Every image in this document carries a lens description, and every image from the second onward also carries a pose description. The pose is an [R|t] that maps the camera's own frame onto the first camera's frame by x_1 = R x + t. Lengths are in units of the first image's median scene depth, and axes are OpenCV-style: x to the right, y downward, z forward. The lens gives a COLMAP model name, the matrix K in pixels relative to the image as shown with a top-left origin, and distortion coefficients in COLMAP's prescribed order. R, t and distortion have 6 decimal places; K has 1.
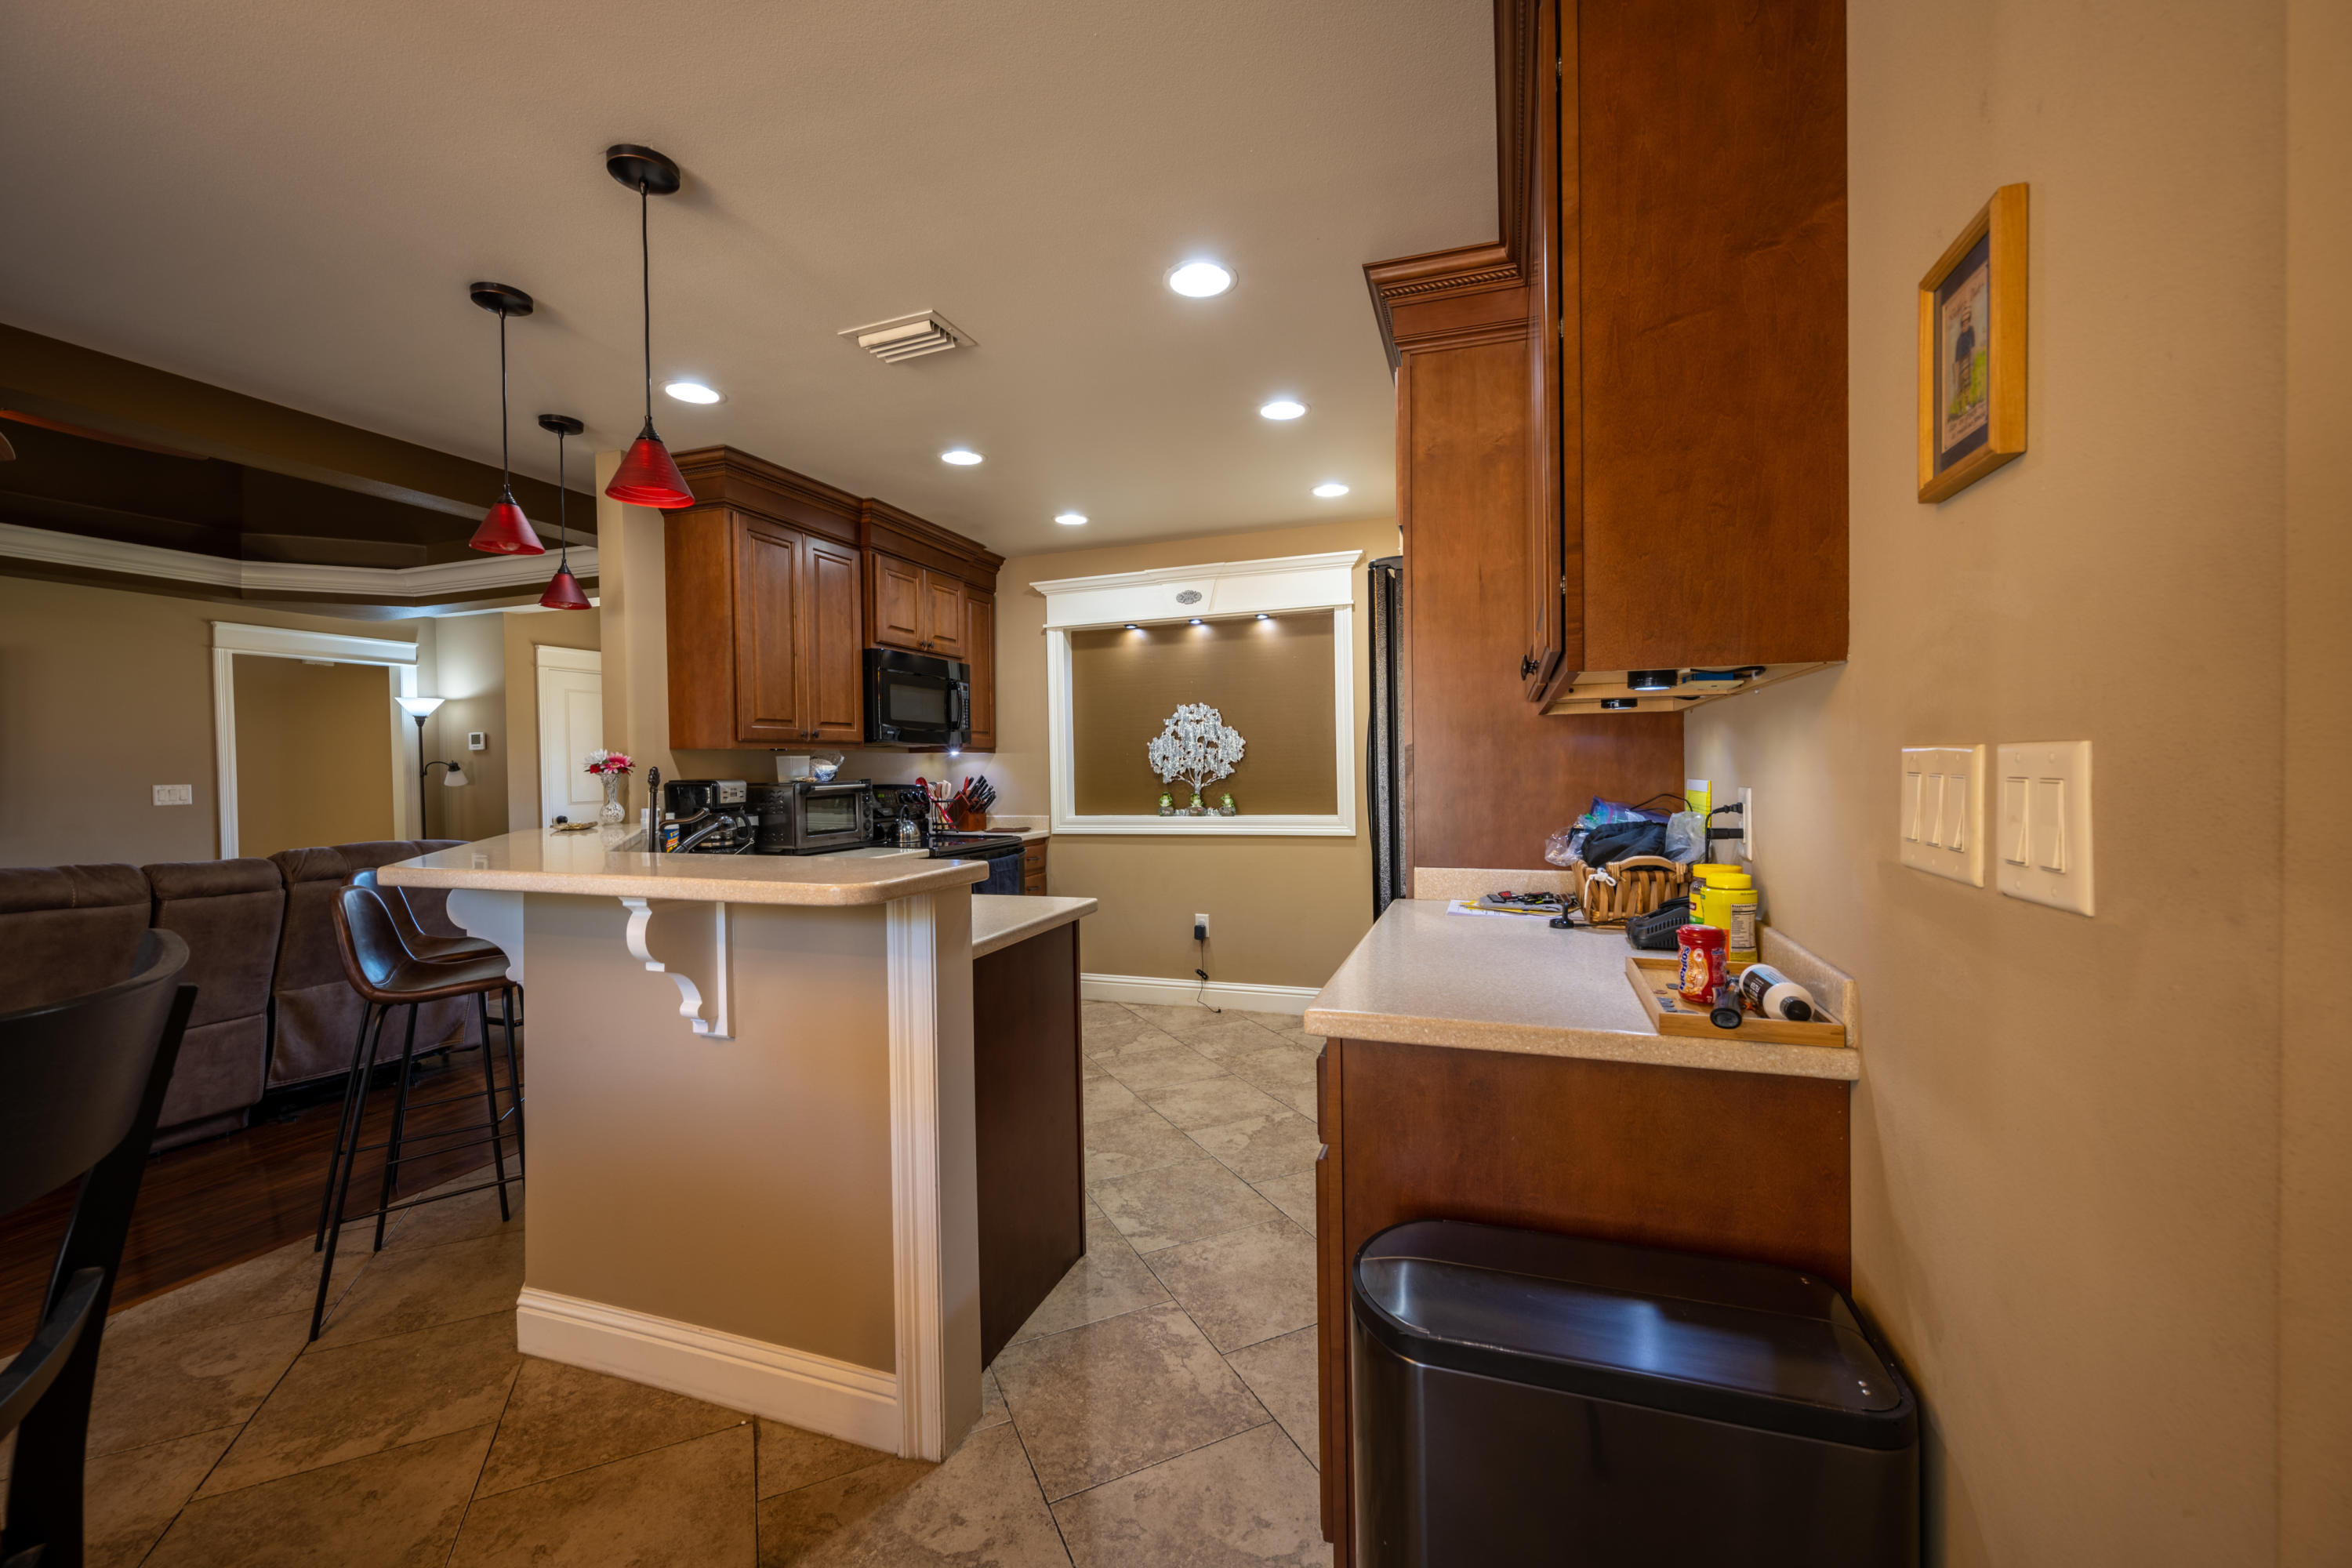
lens RADIAL K [[927.3, 0, 1174.4], [0, 927.3, 780.3], [0, 0, 1]] dist [-0.000598, -0.000273]
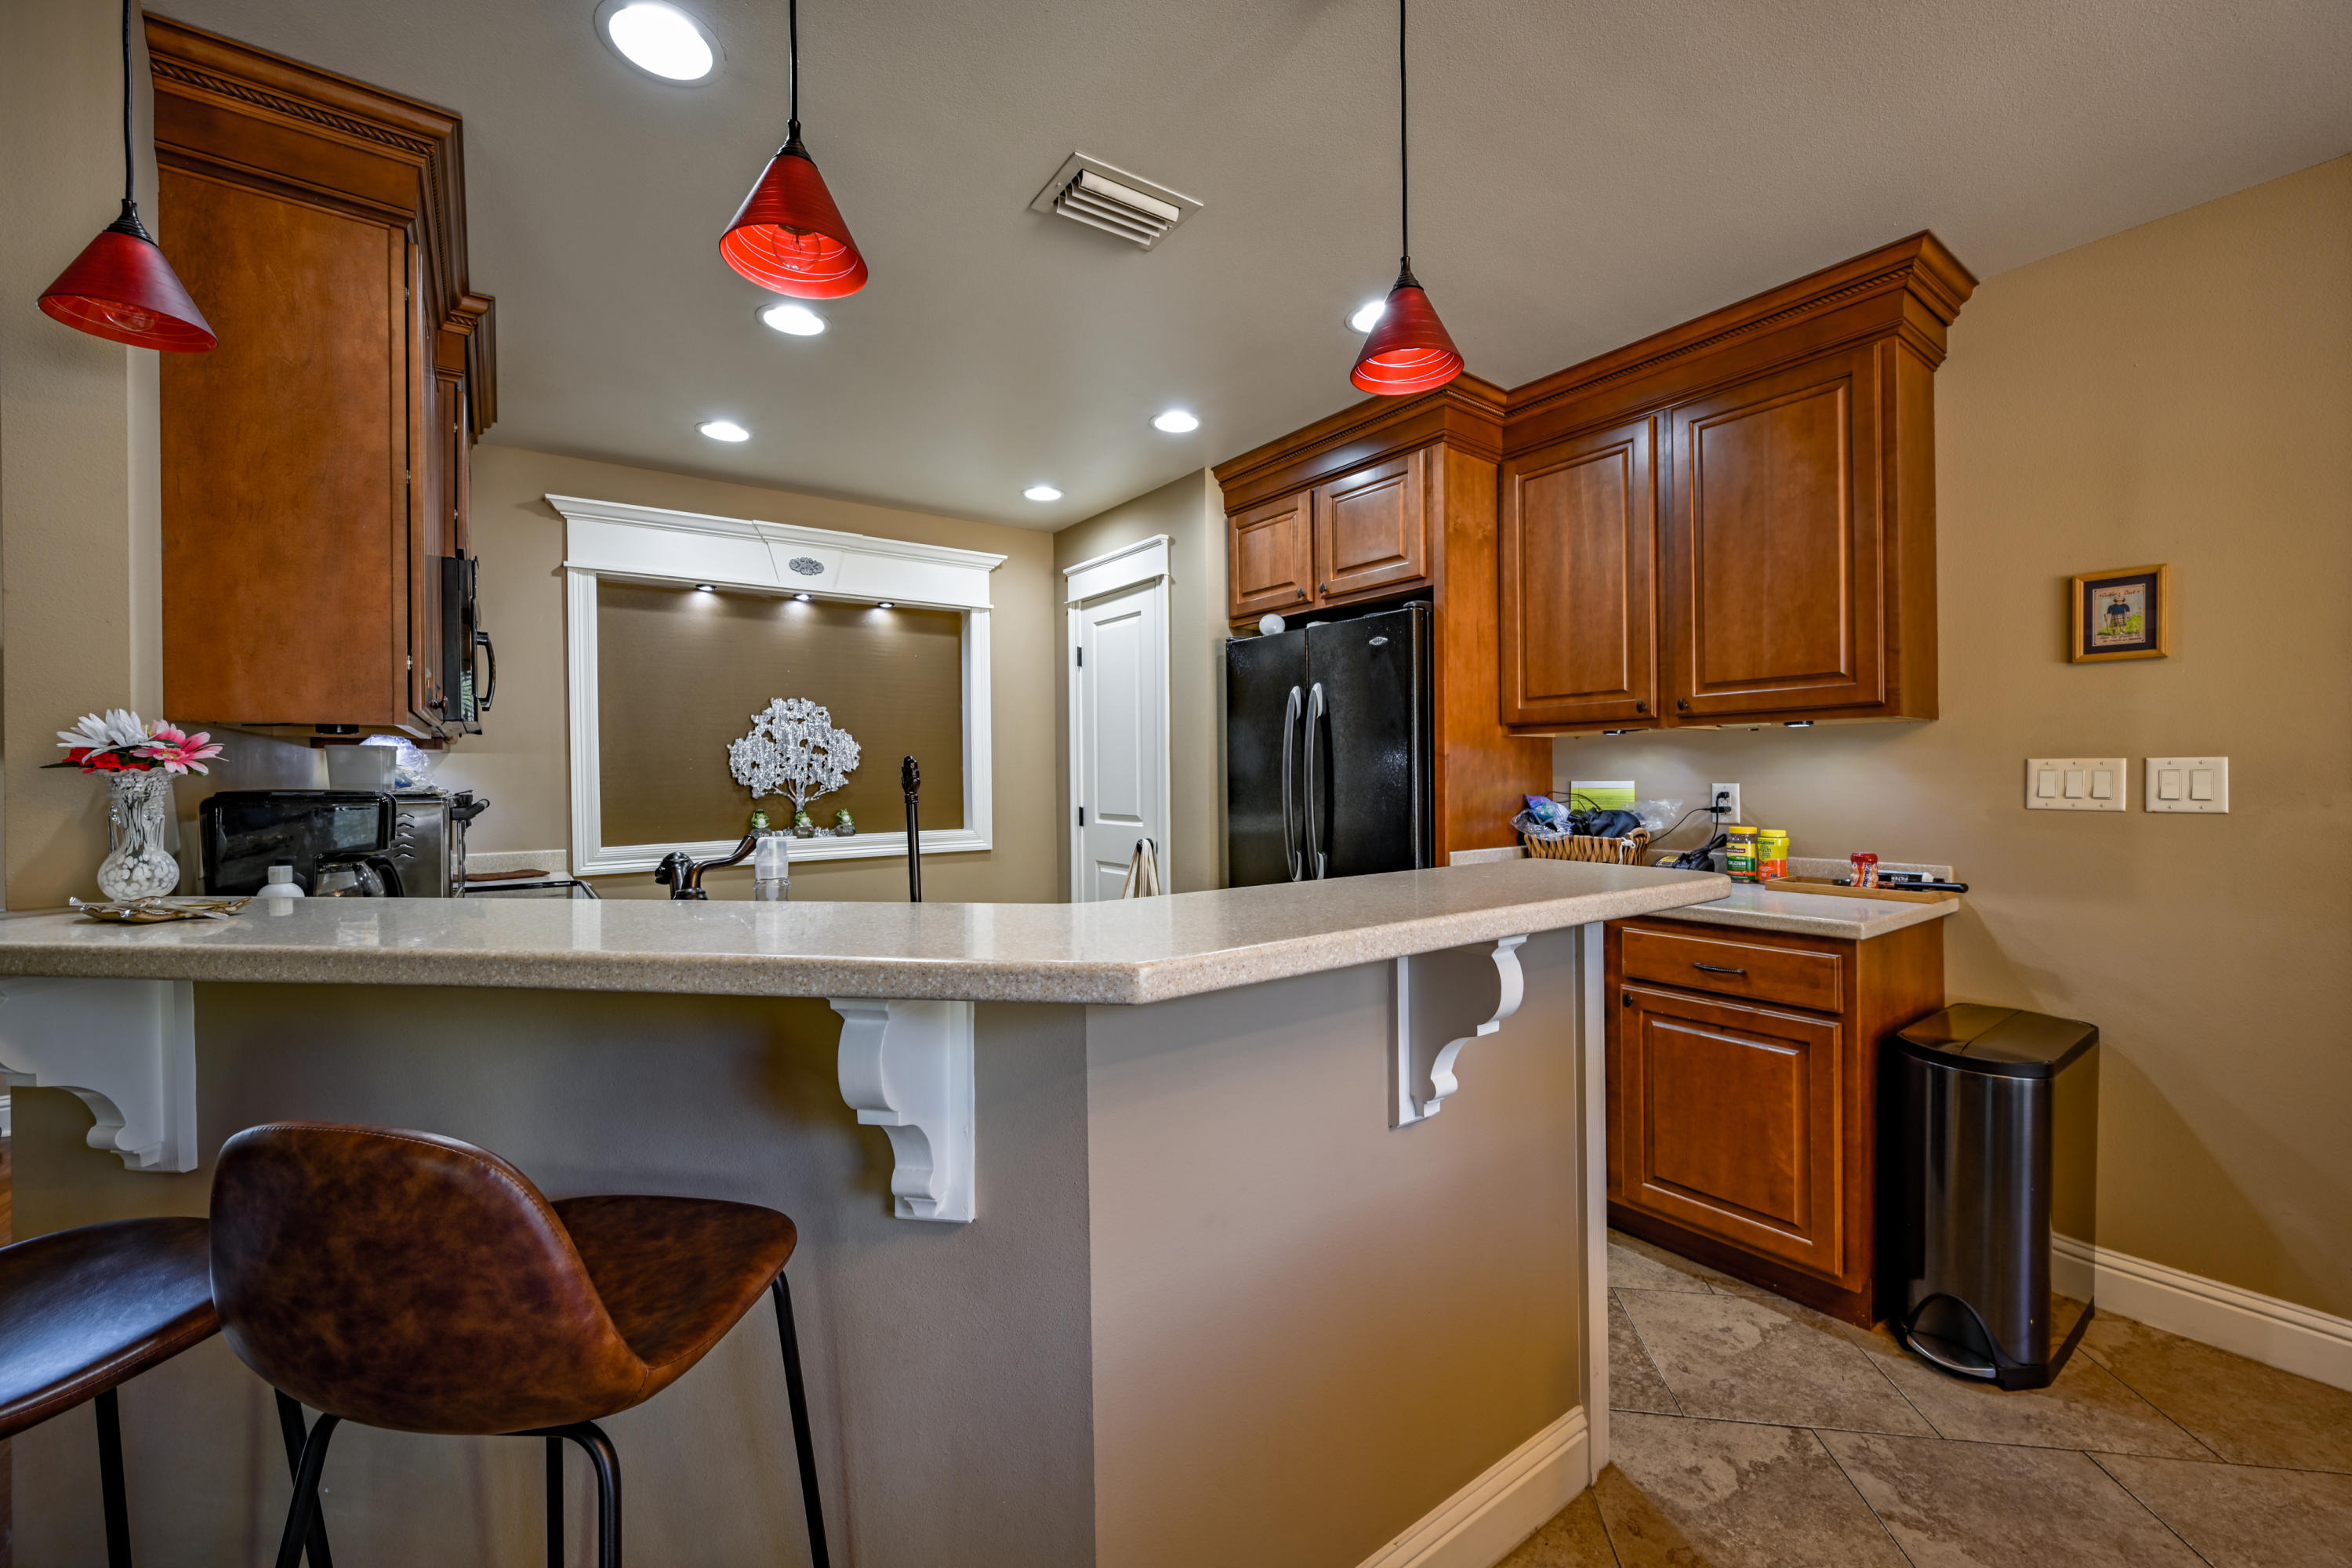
lens RADIAL K [[927.3, 0, 1180.4], [0, 927.3, 779.9], [0, 0, 1]] dist [-0.000598, -0.000273]
pose [[0.560144, 0.005682, 0.828376, -0.581466], [0.013004, 0.999793, -0.015652, 0.006164], [-0.828293, 0.019540, 0.559954, 0.352159]]
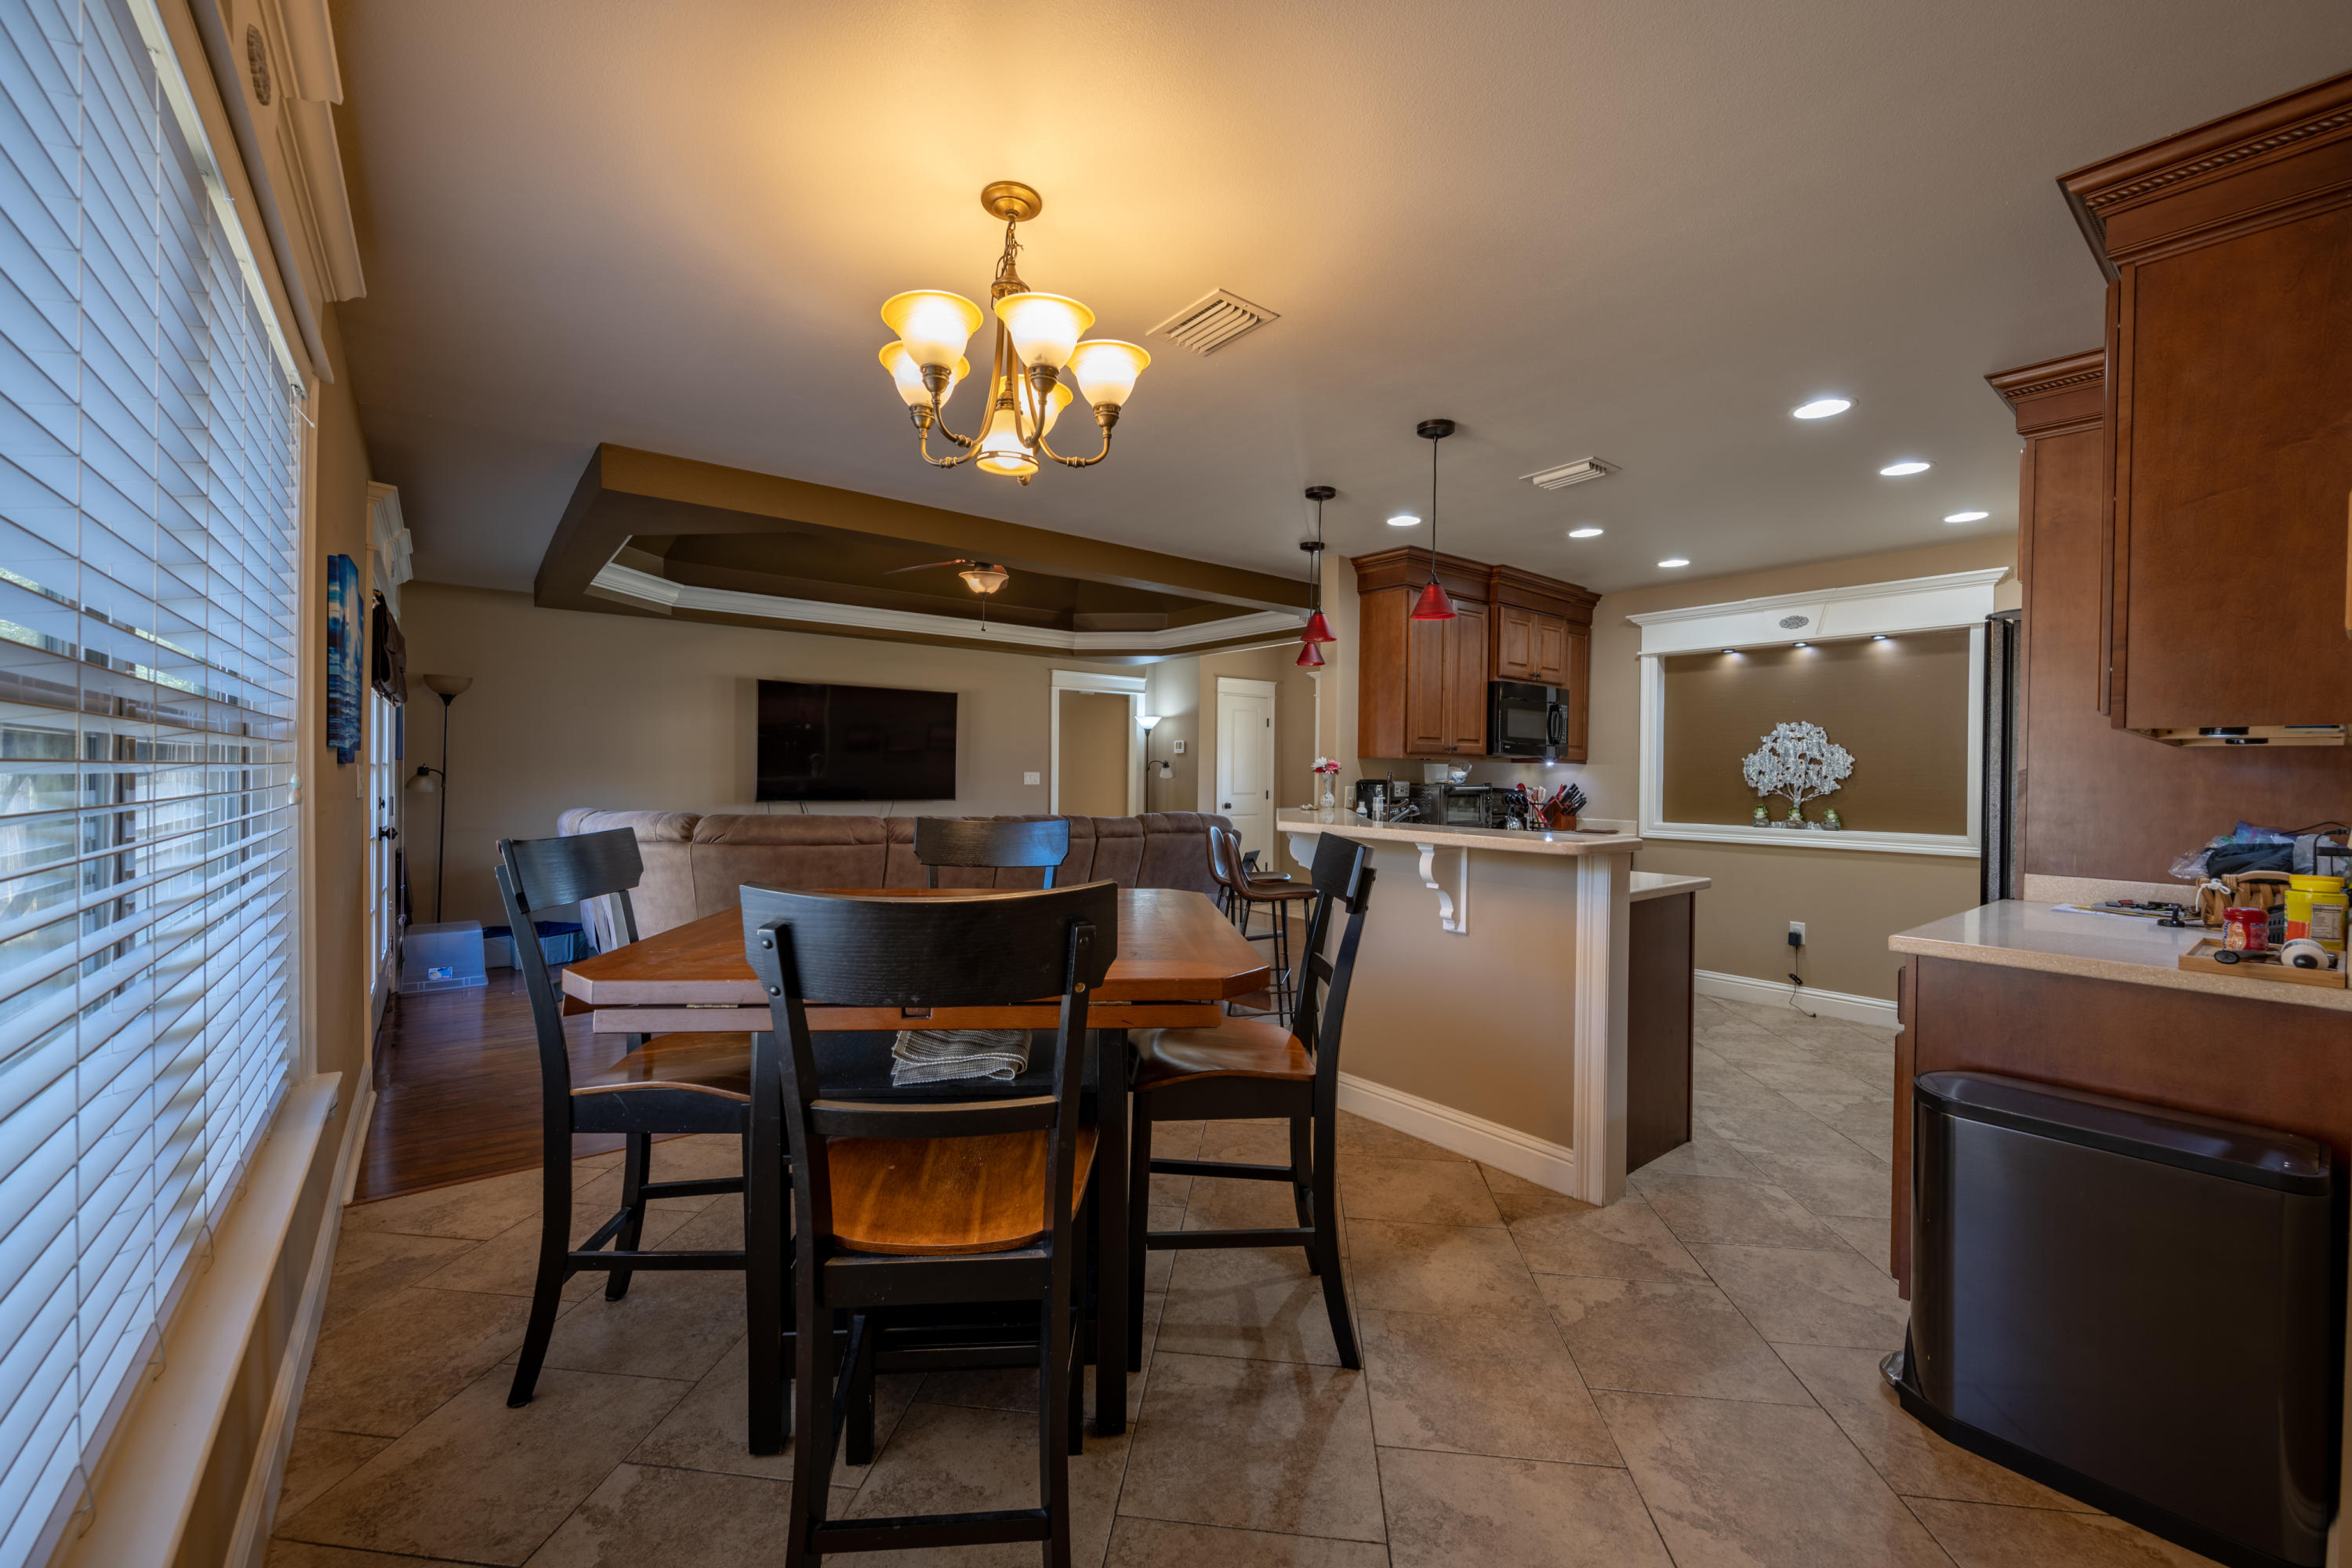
lens RADIAL K [[927.3, 0, 1174.3], [0, 927.3, 778.1], [0, 0, 1]] dist [-0.000598, -0.000273]
pose [[0.847611, 0.031093, -0.529706, -0.022143], [-0.035648, 0.999363, 0.001619, 0.005565], [0.529419, 0.017511, 0.848180, -0.338280]]
